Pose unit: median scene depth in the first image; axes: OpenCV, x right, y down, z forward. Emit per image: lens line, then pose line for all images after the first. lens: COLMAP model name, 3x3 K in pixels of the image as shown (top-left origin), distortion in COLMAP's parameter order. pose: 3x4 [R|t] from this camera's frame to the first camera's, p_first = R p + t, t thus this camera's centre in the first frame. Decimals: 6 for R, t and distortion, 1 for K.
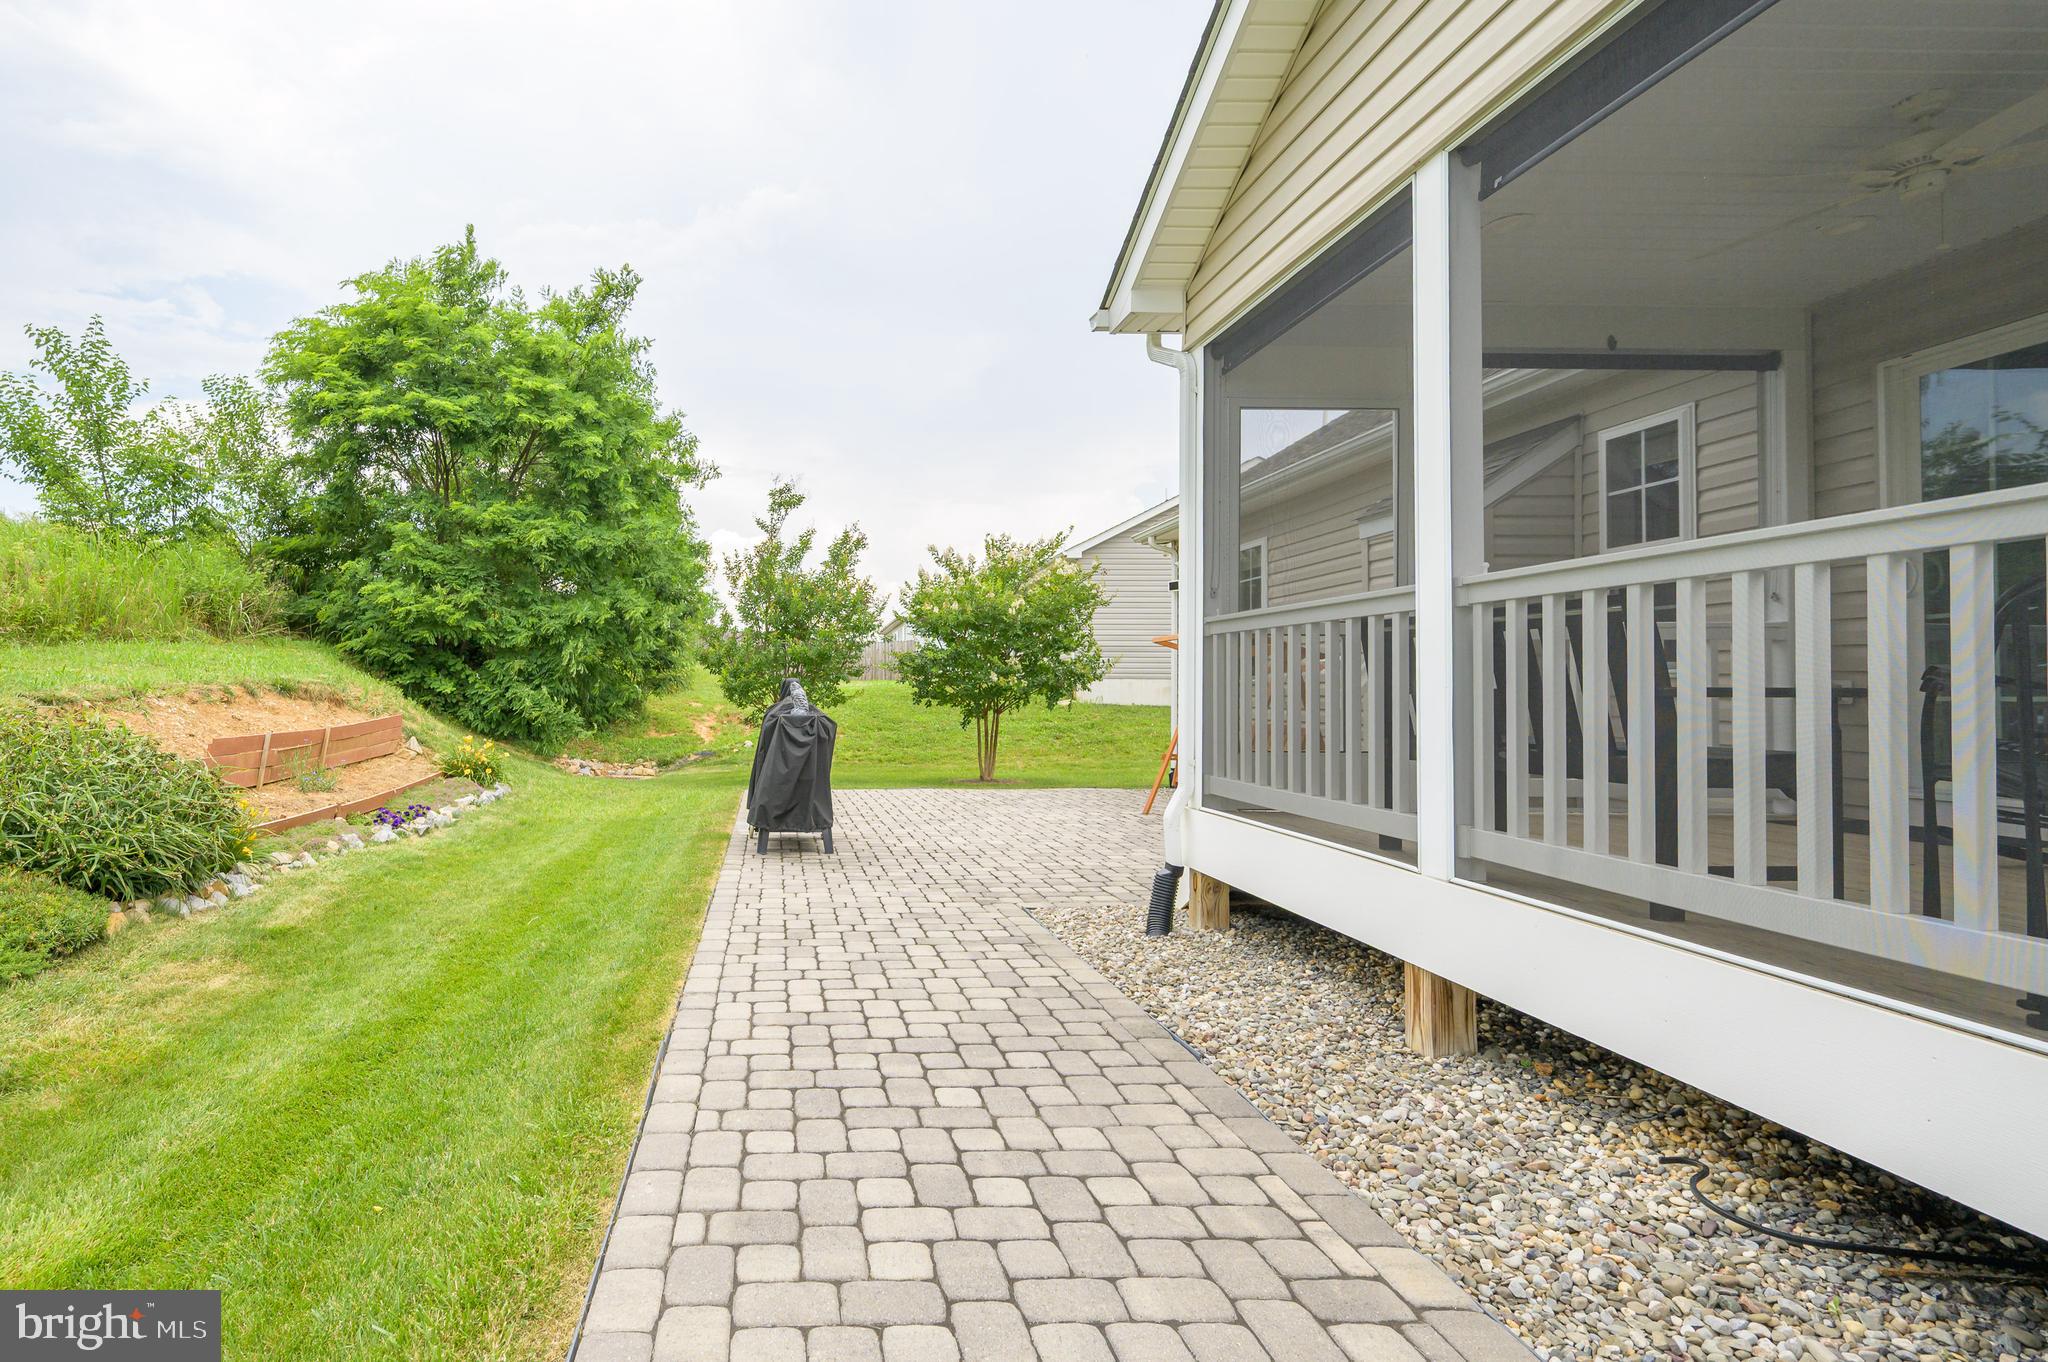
lens RADIAL K [[892.3, 0, 919.1], [0, 892.3, 686.8], [0, 0, 1]] dist [0.001798, -0.000499]
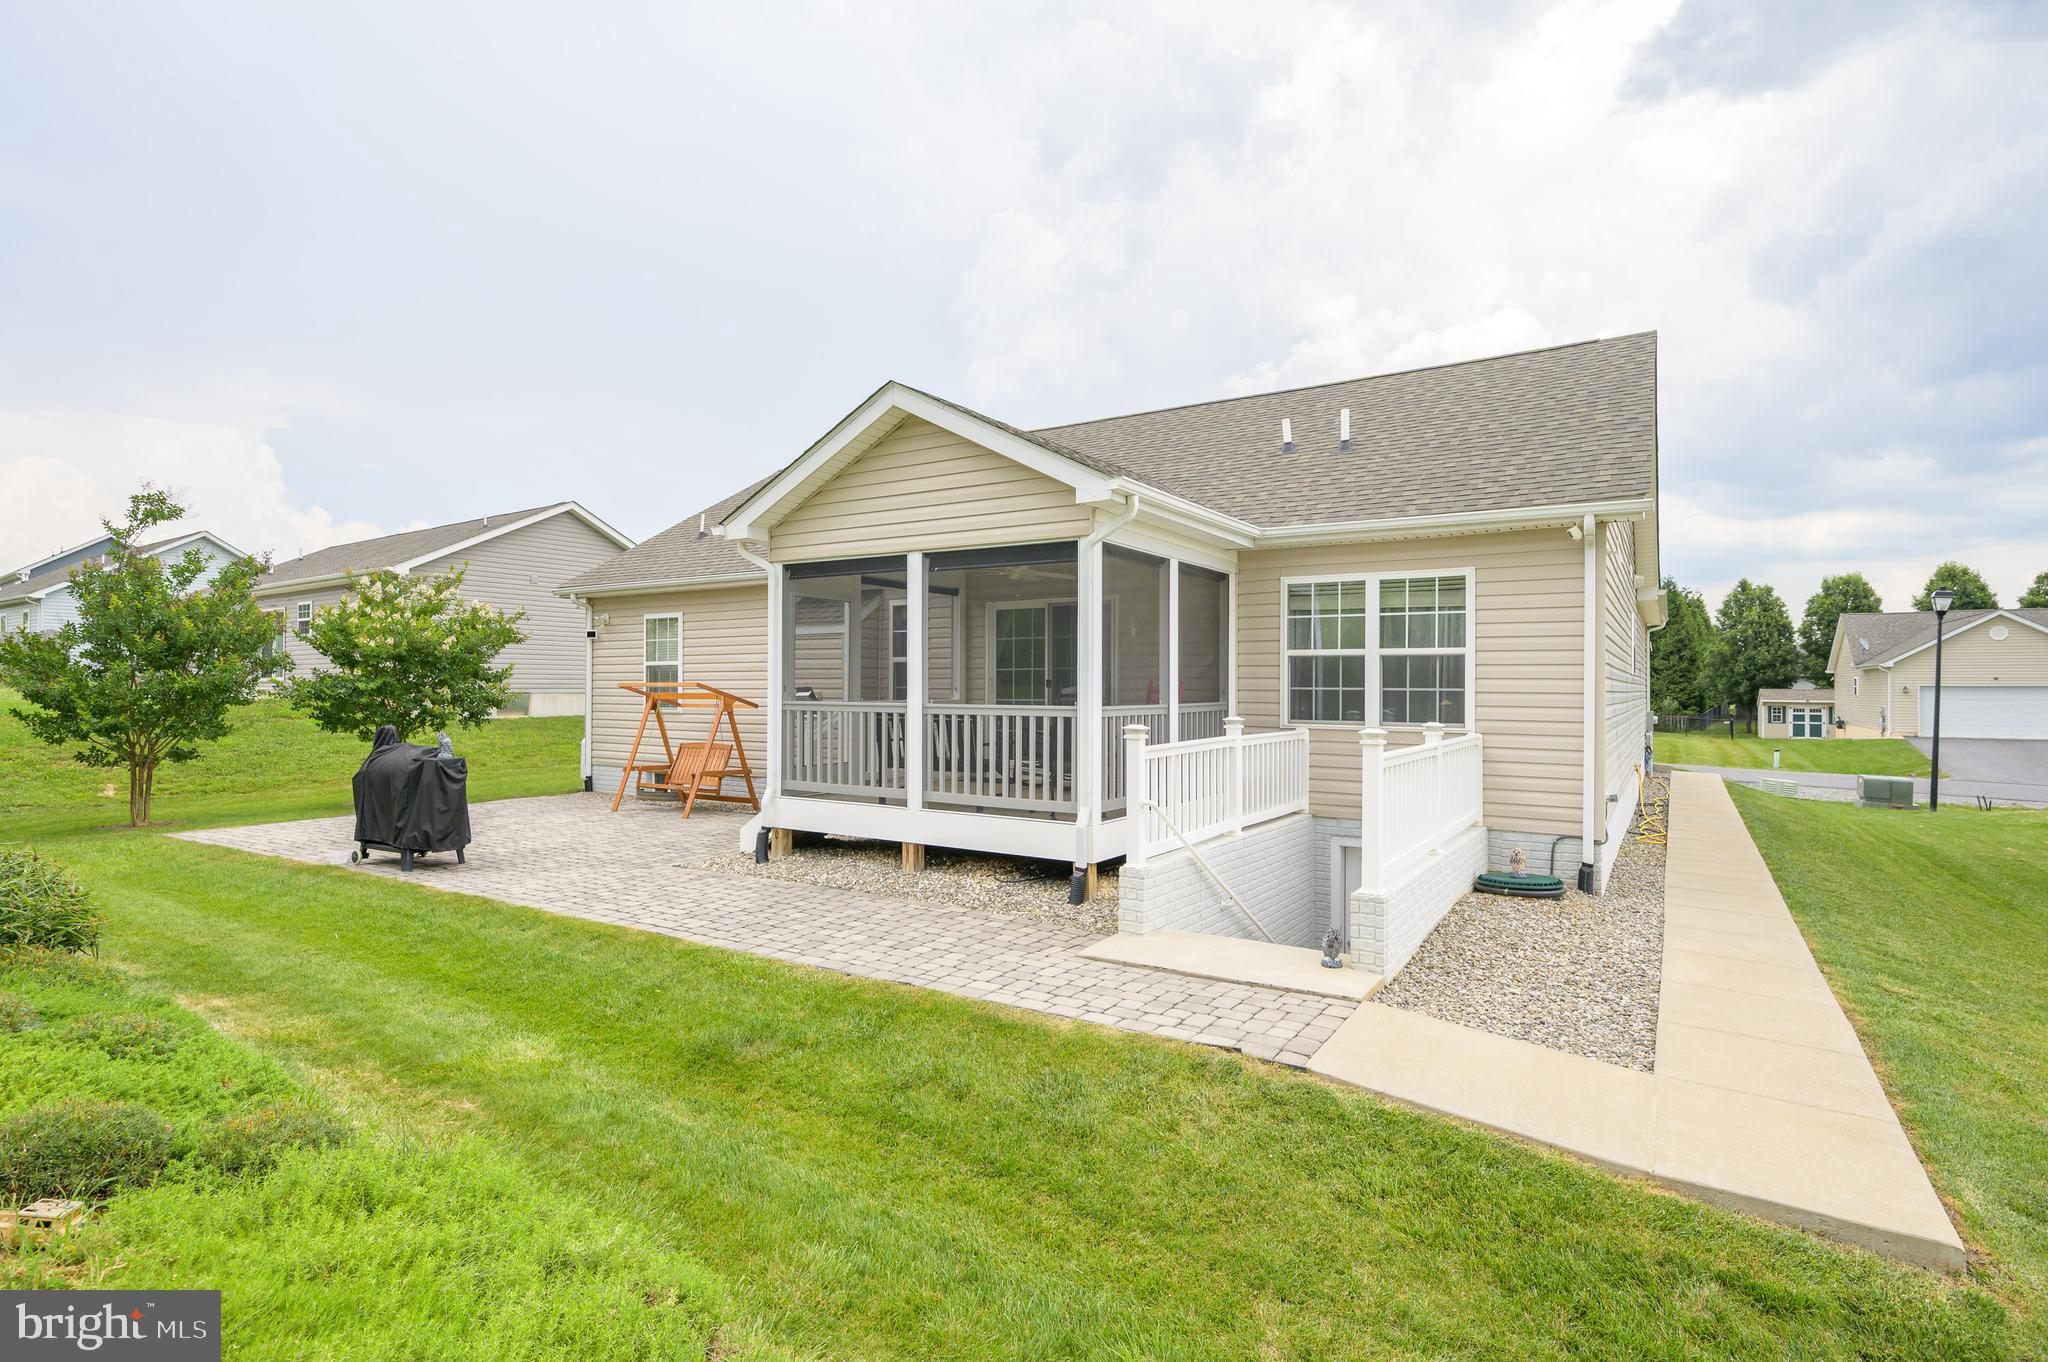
lens RADIAL K [[1019.5, 0, 1023.1], [0, 1019.5, 683.2], [0, 0, 1]] dist [-0.005249, -0.001256]
pose [[0.555424, -0.002111, 0.831565, -1.873729], [-0.016221, 0.999779, 0.013373, -0.230746], [-0.831409, -0.020916, 0.555267, -1.043705]]
